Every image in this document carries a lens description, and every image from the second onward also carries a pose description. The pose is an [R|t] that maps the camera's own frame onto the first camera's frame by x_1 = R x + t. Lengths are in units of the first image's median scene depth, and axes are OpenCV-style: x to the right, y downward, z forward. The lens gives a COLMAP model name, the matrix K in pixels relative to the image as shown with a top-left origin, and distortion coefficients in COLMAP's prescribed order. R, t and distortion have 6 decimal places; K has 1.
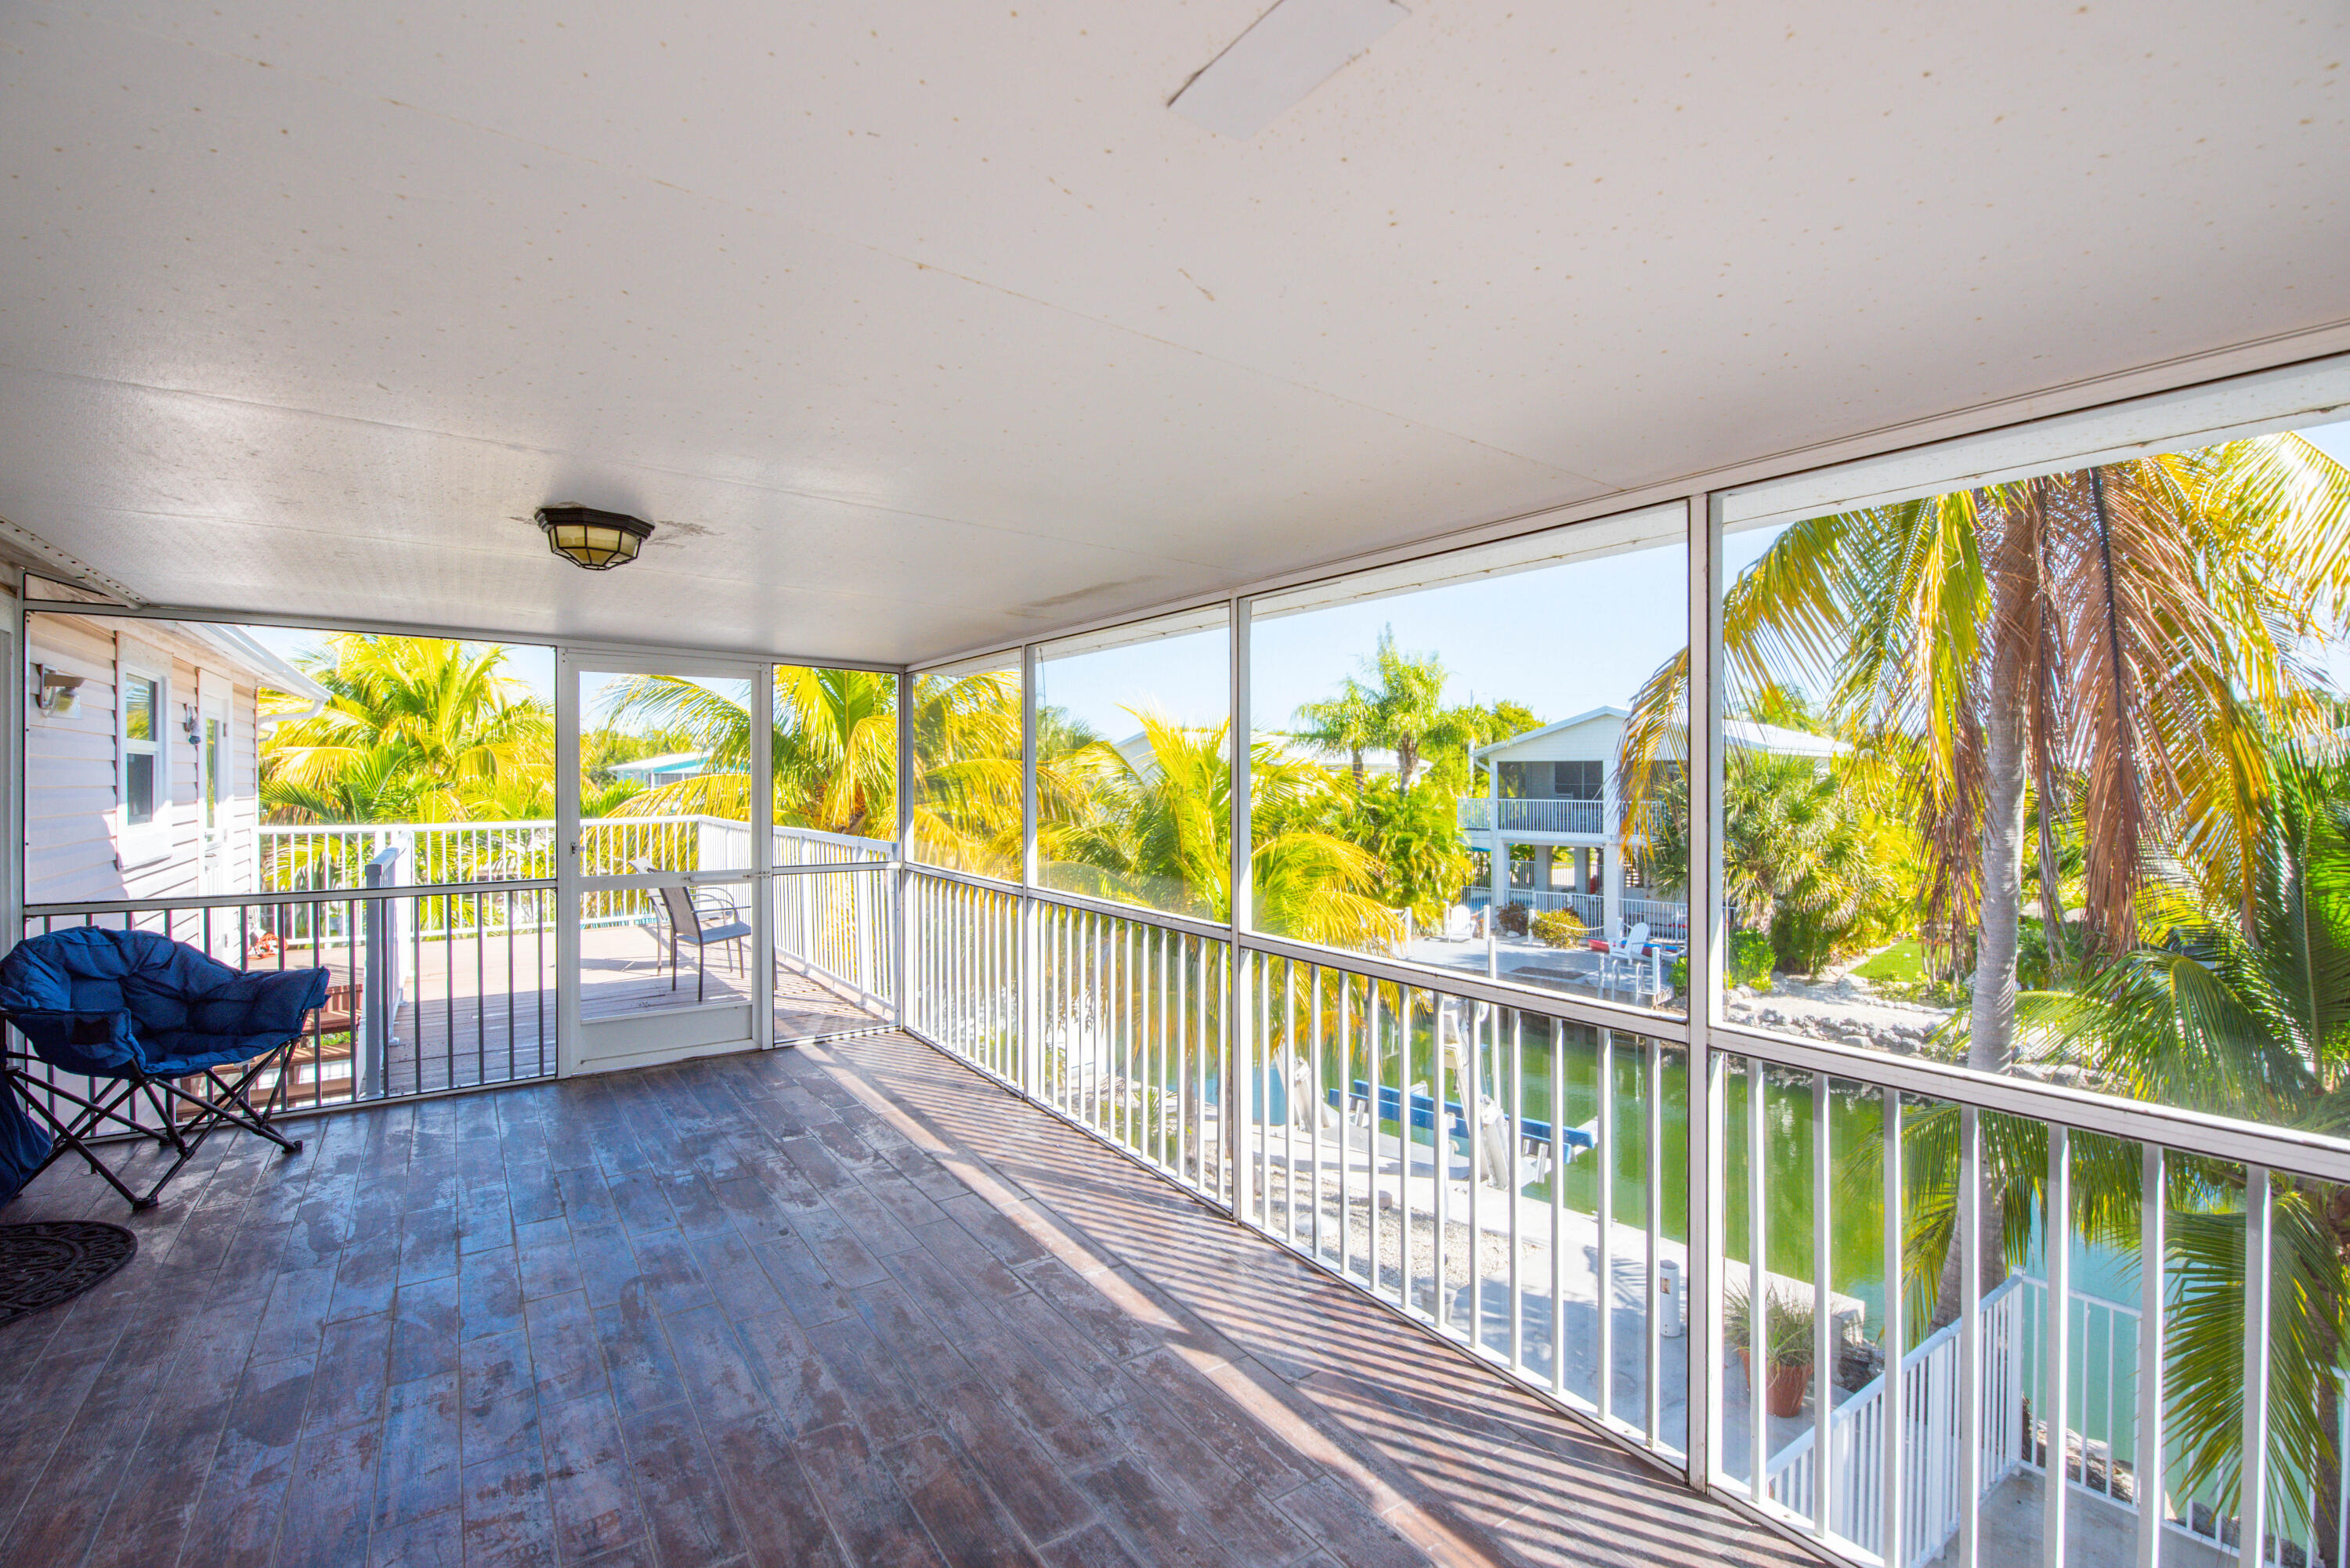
lens RADIAL K [[1042.9, 0, 1175.0], [0, 1042.9, 784.0], [0, 0, 1]] dist [-0.001445, -0.000304]
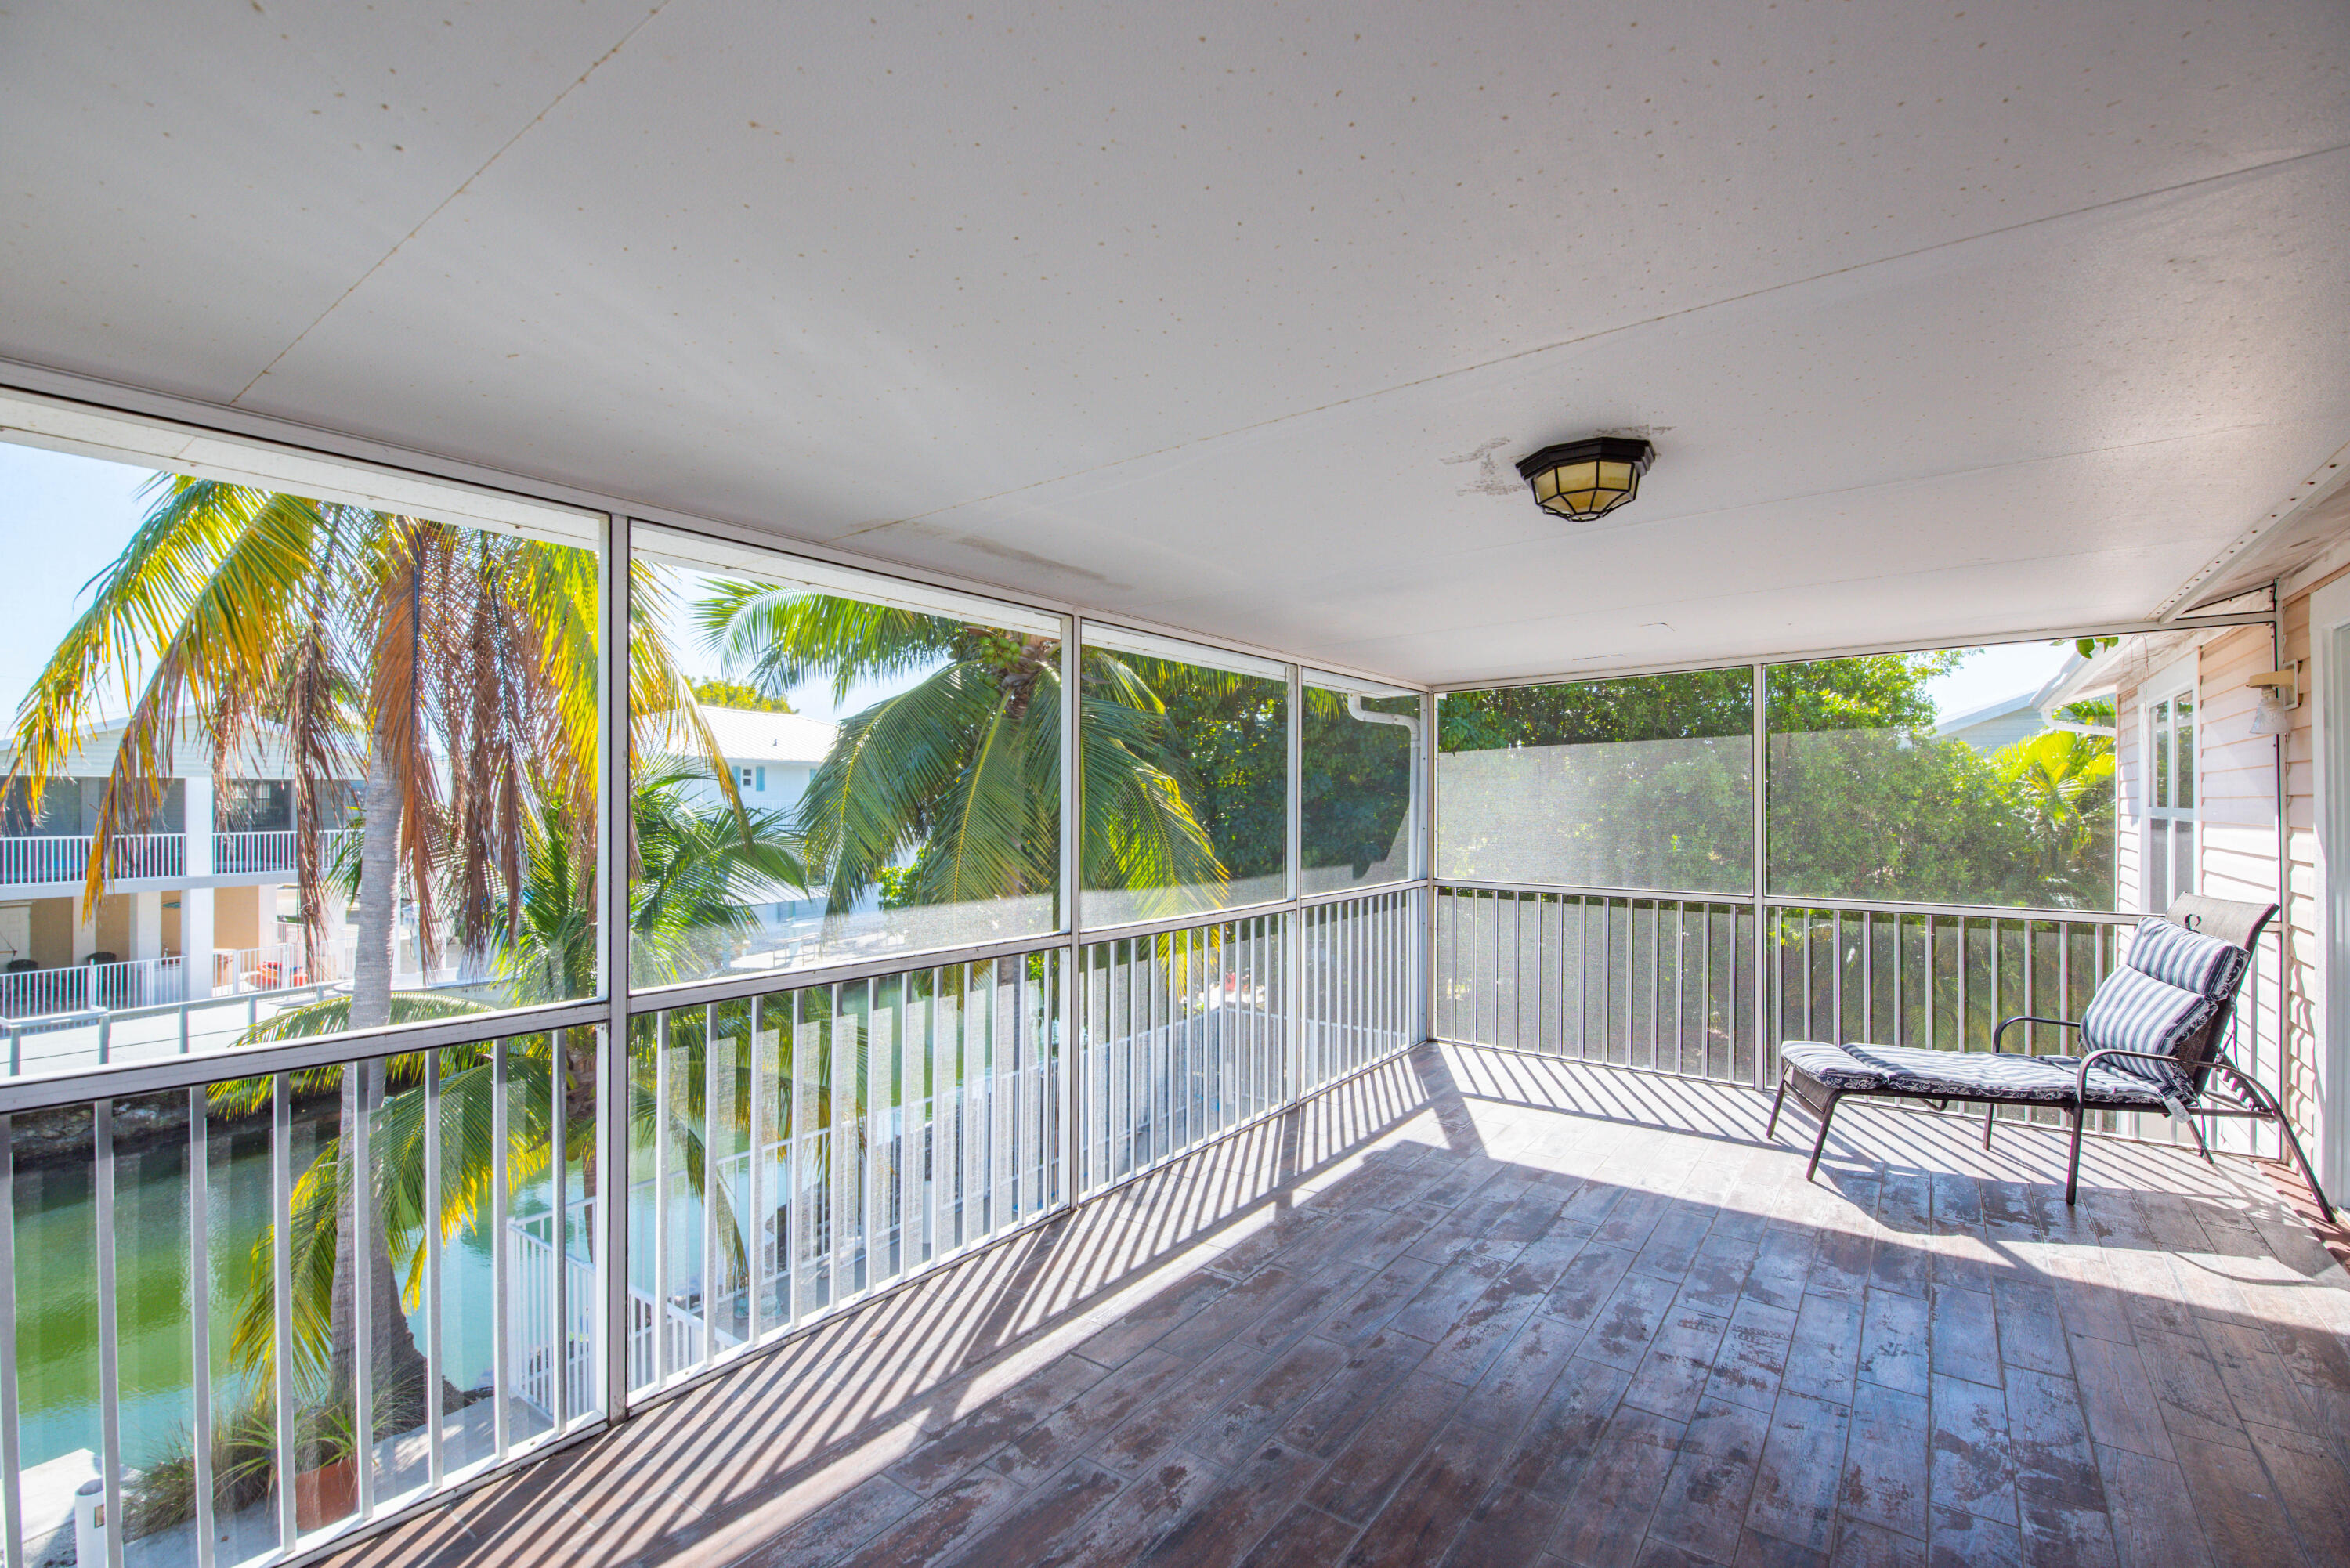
lens RADIAL K [[1042.9, 0, 1175.0], [0, 1042.9, 784.0], [0, 0, 1]] dist [-0.001445, -0.000304]
pose [[-0.330182, 0.015194, 0.943795, -1.150824], [0.006272, 0.999884, -0.013903, 0.006122], [-0.943896, 0.001329, -0.330239, 1.477538]]
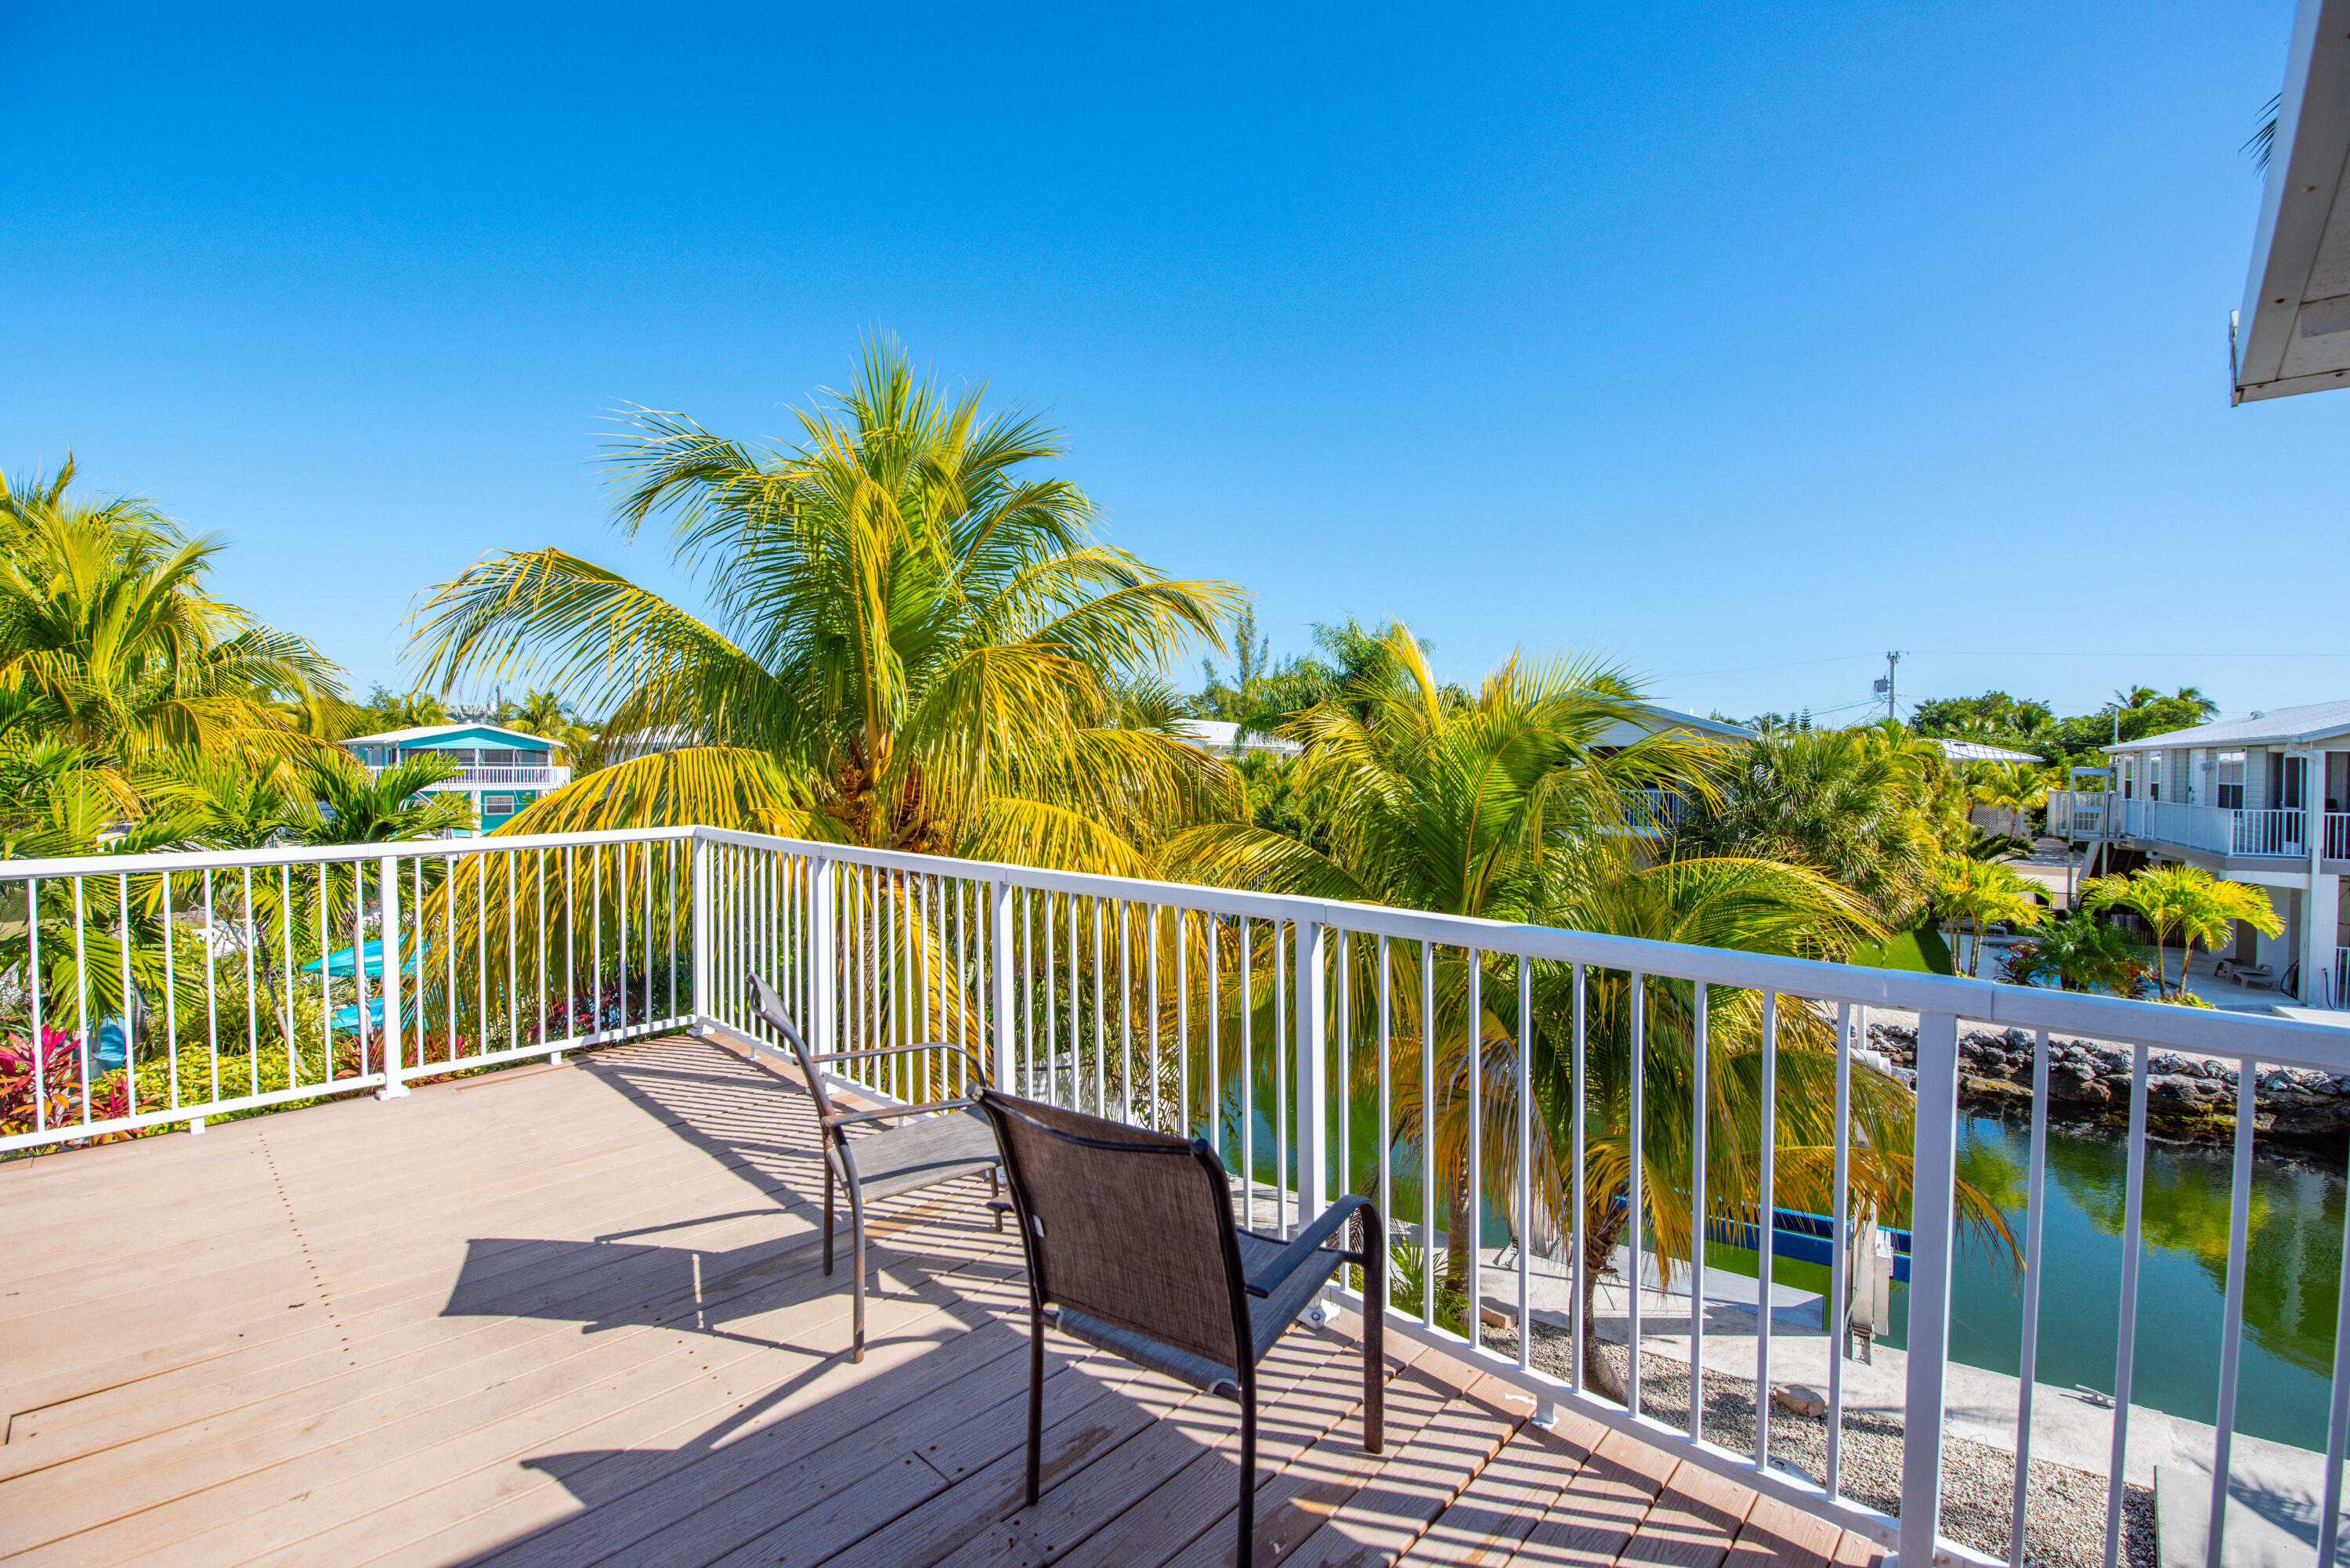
lens RADIAL K [[1009.0, 0, 1175.0], [0, 1009.0, 784.0], [0, 0, 1]] dist [-0.013545, -0.000346]
pose [[0.977222, 0.005036, 0.212159, -0.189844], [-0.008251, 0.999864, 0.014273, 0.000979], [-0.212058, -0.015699, 0.977131, 0.268199]]
